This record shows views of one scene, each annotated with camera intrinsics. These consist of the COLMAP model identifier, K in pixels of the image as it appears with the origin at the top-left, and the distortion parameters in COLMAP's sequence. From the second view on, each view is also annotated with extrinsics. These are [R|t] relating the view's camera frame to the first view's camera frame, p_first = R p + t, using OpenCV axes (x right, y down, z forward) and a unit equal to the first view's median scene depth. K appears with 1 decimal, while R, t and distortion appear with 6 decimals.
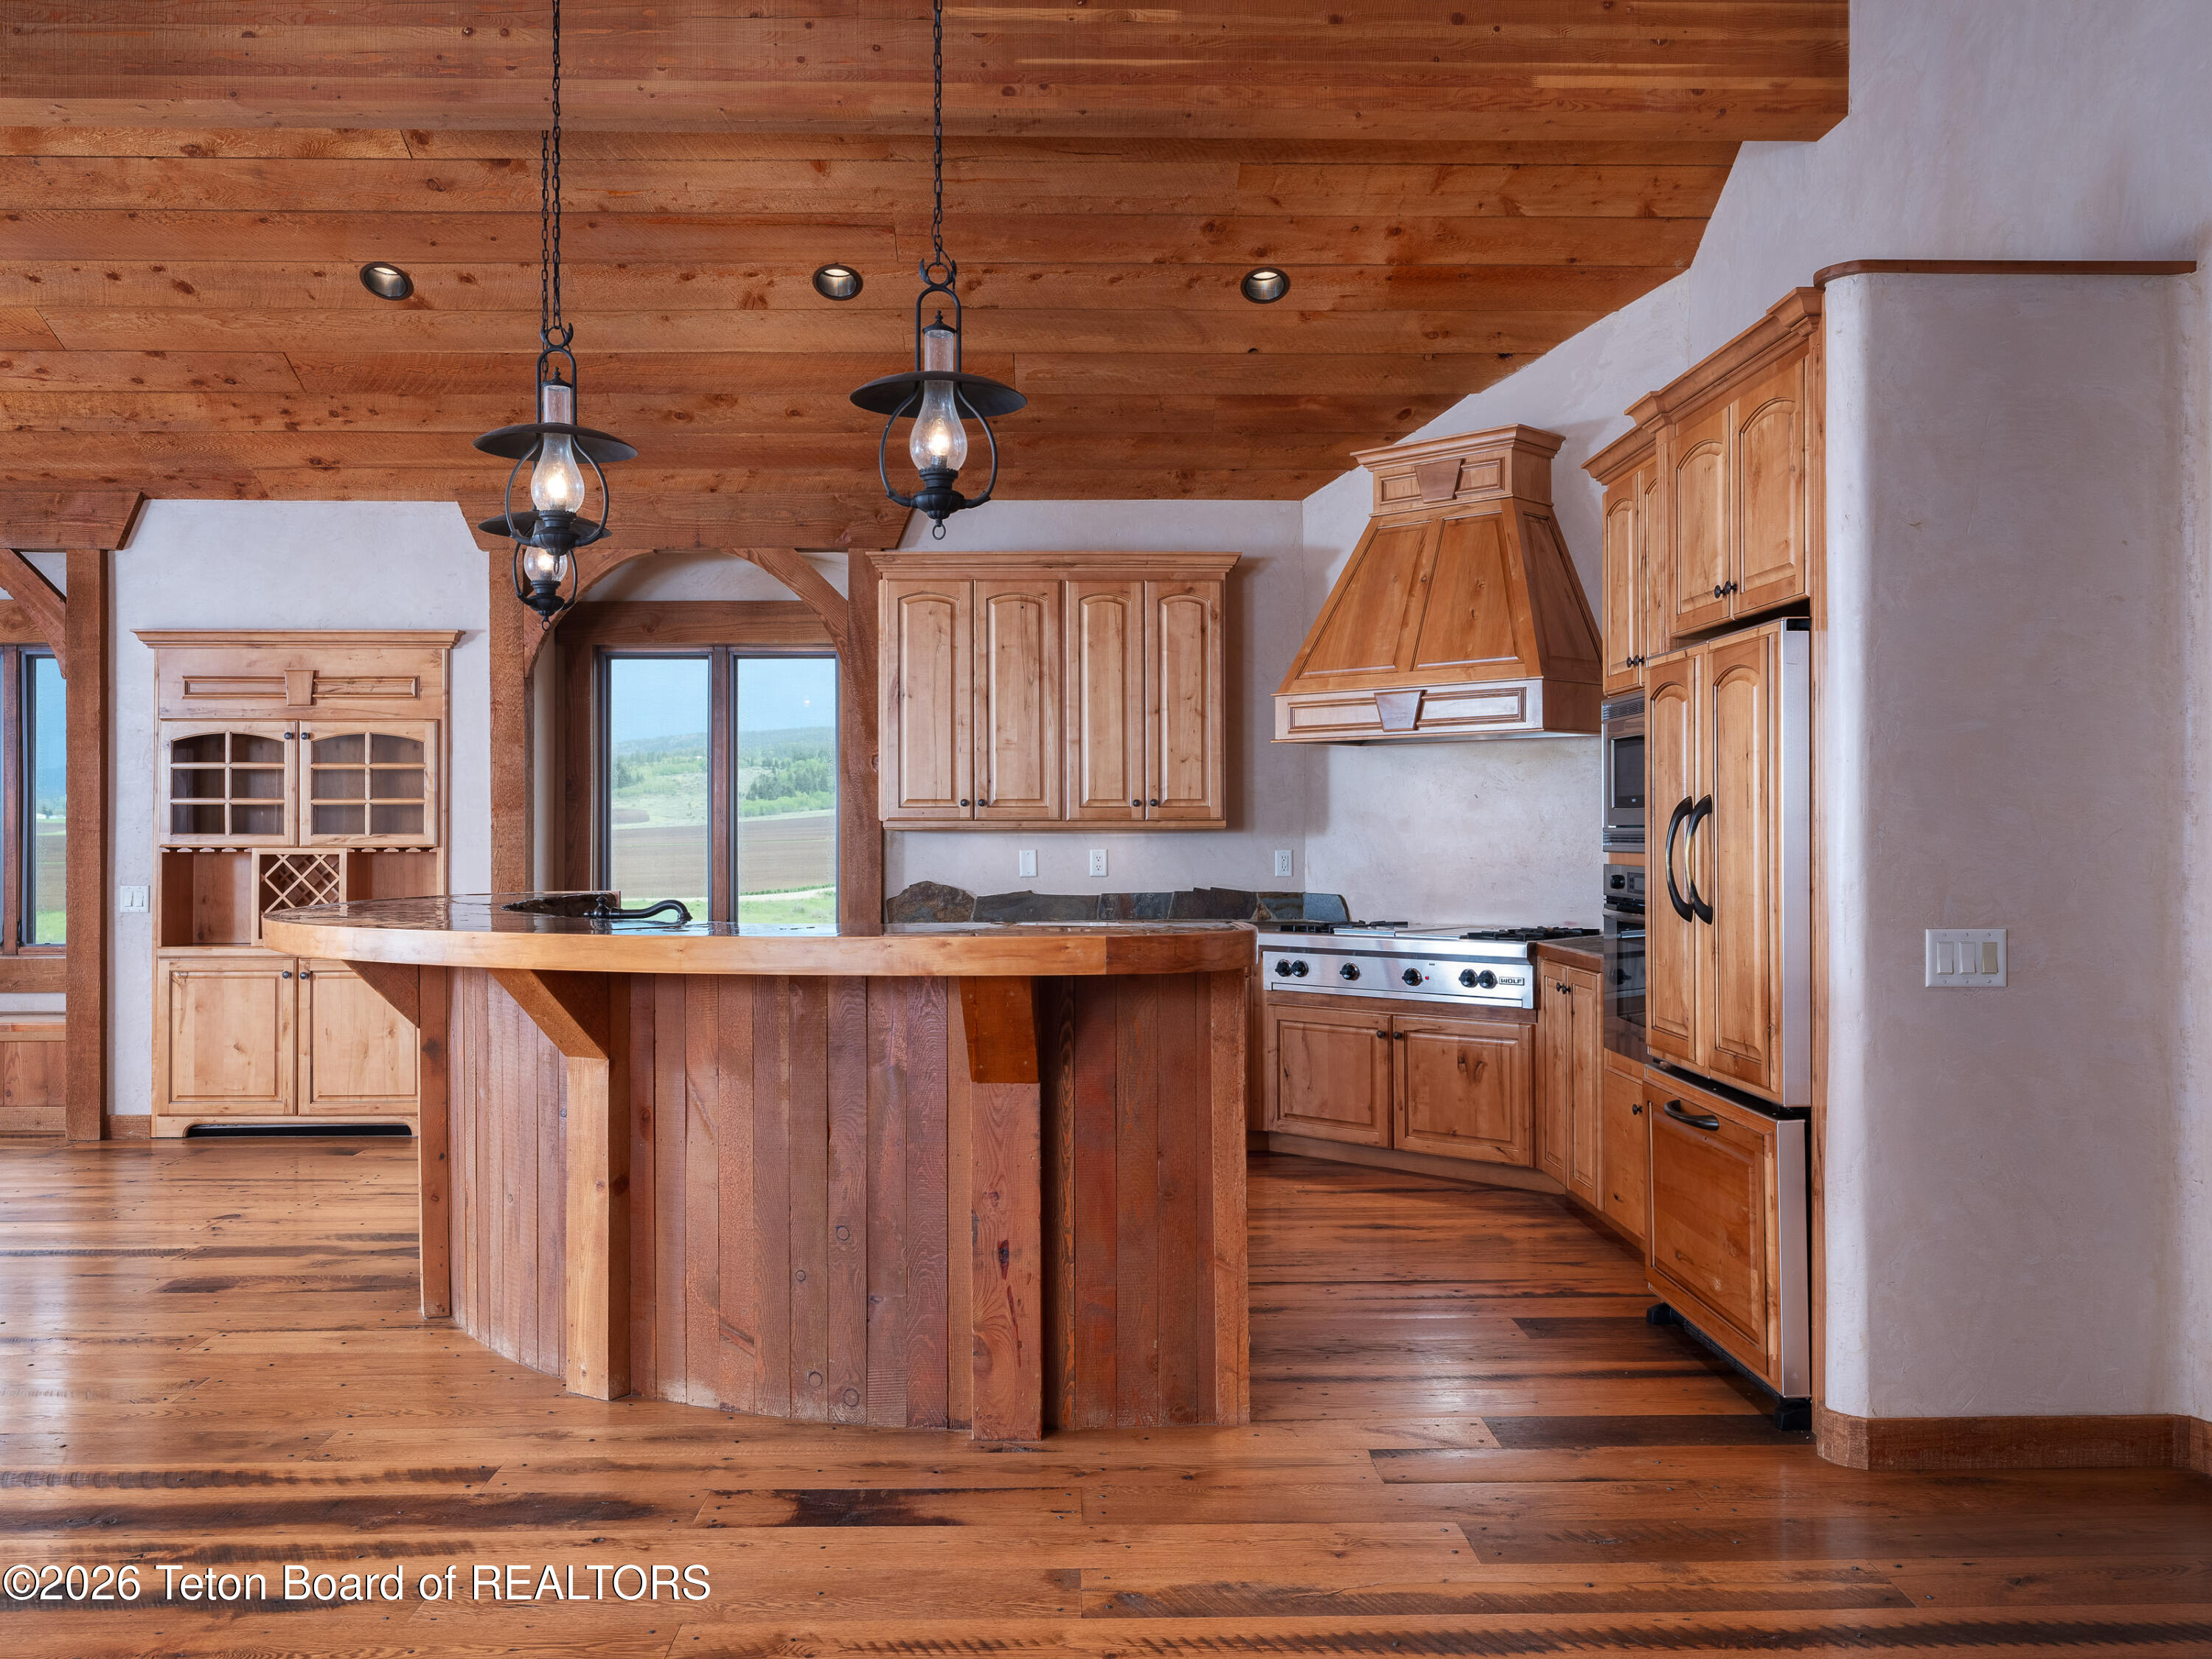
lens RADIAL K [[1858.2, 0, 1106.0], [0, 1858.2, 829.5], [0, 0, 1]] dist [0.057909, 0.000326]
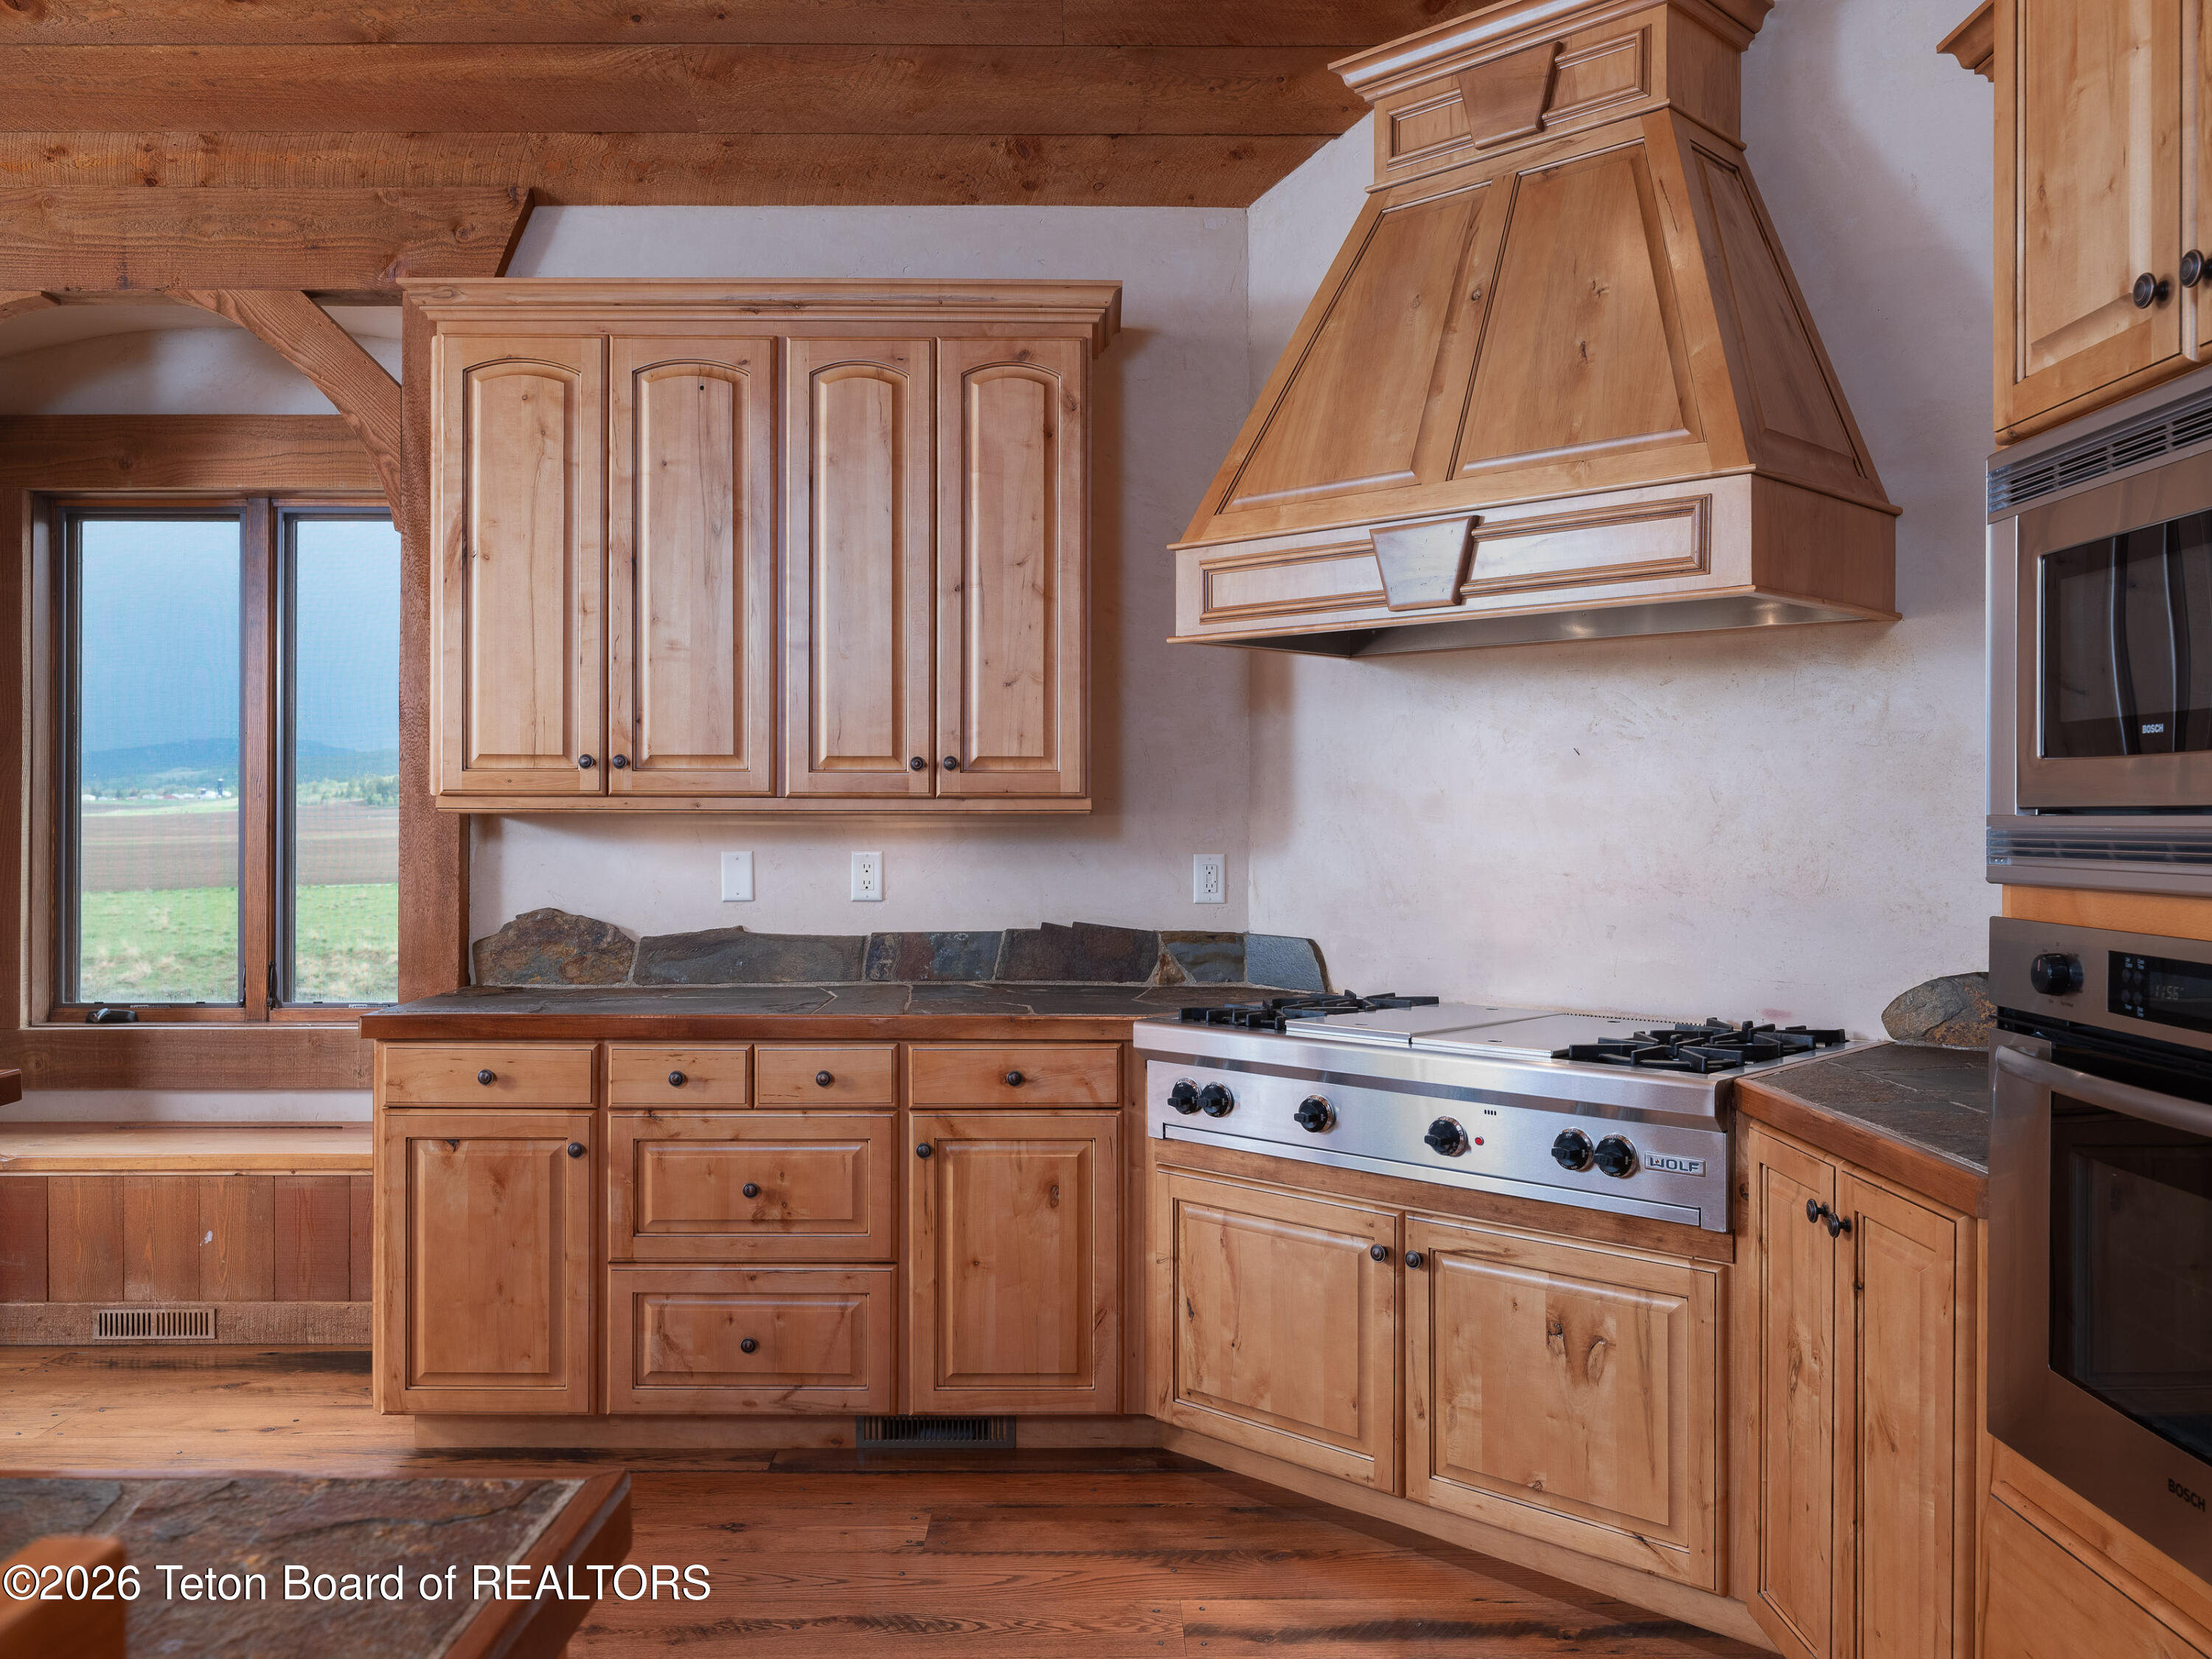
lens RADIAL K [[1812.3, 0, 1106.0], [0, 1812.3, 829.5], [0, 0, 1]] dist [0.002616, 0.001698]
pose [[0.999799, 0.005578, -0.019270, 0.079145], [-0.005431, 0.999956, 0.007651, -0.000020], [0.019312, -0.007545, 0.999785, 0.493722]]
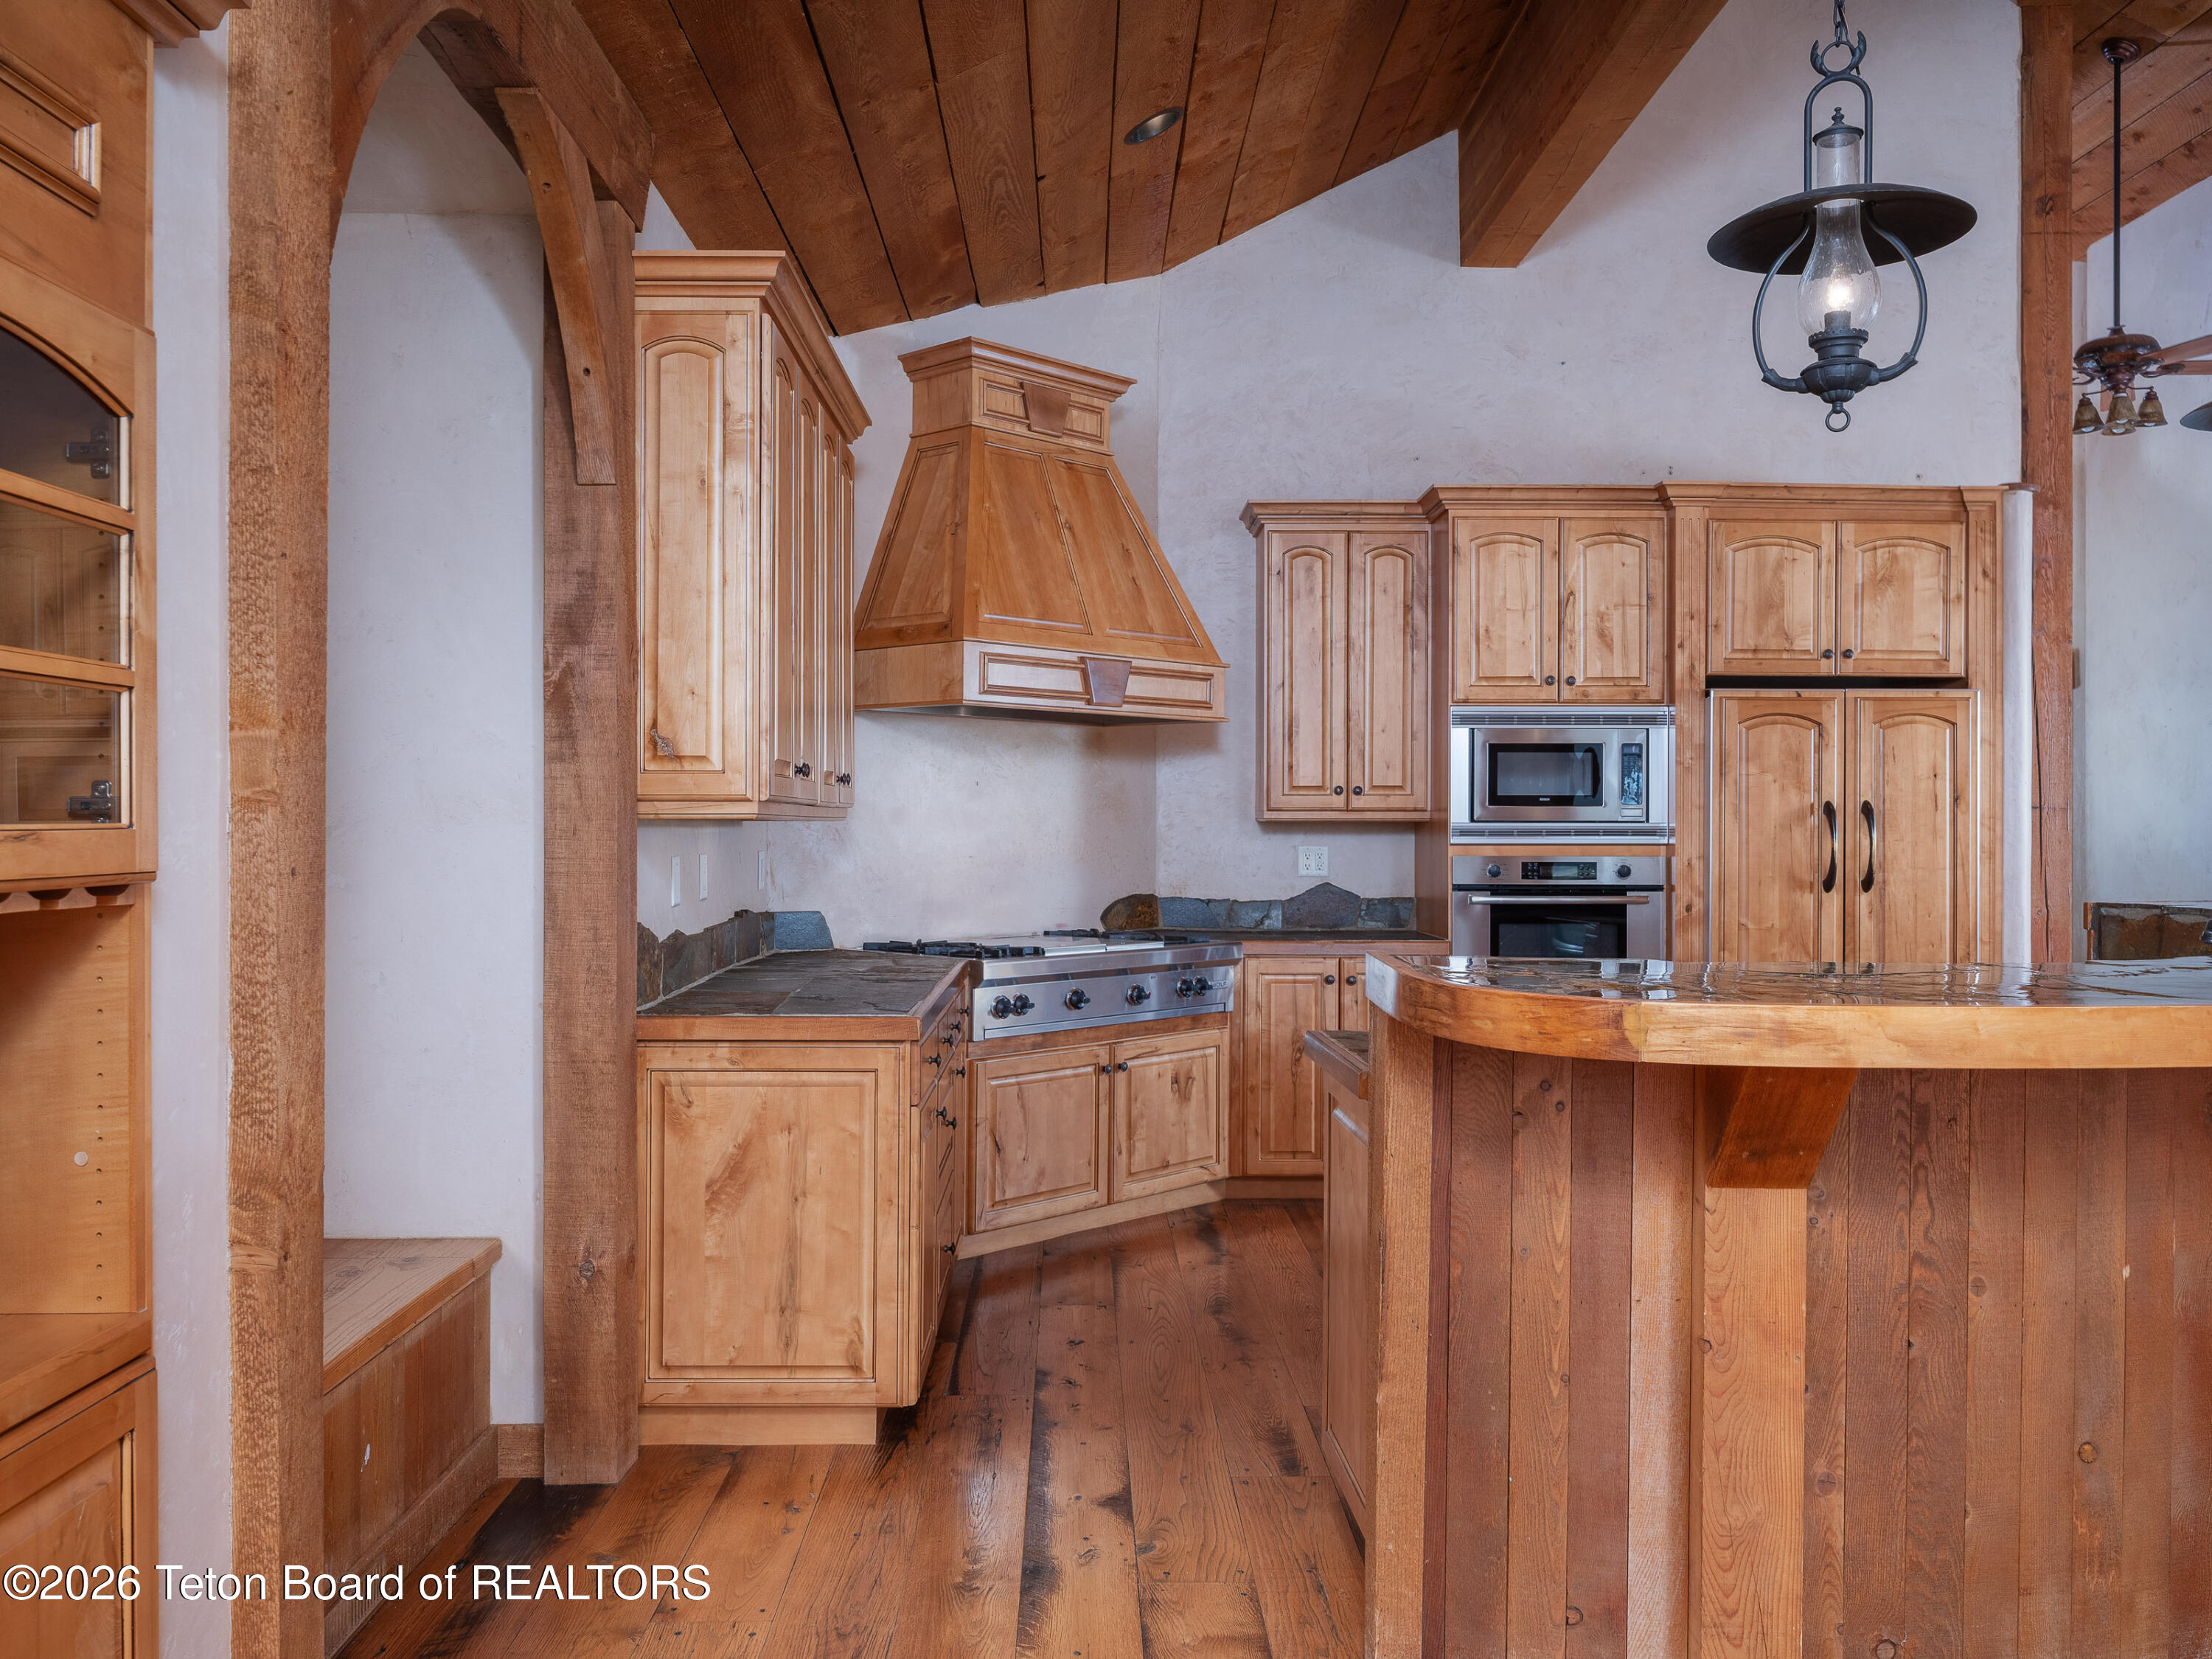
lens RADIAL K [[1771.7, 0, 1106.0], [0, 1771.7, 829.5], [0, 0, 1]] dist [0.002931, 0.001460]
pose [[0.013001, 0.002137, 0.999913, -0.586111], [-0.003928, 0.999990, -0.002086, 0.004204], [-0.999908, -0.003901, 0.013009, 0.902562]]
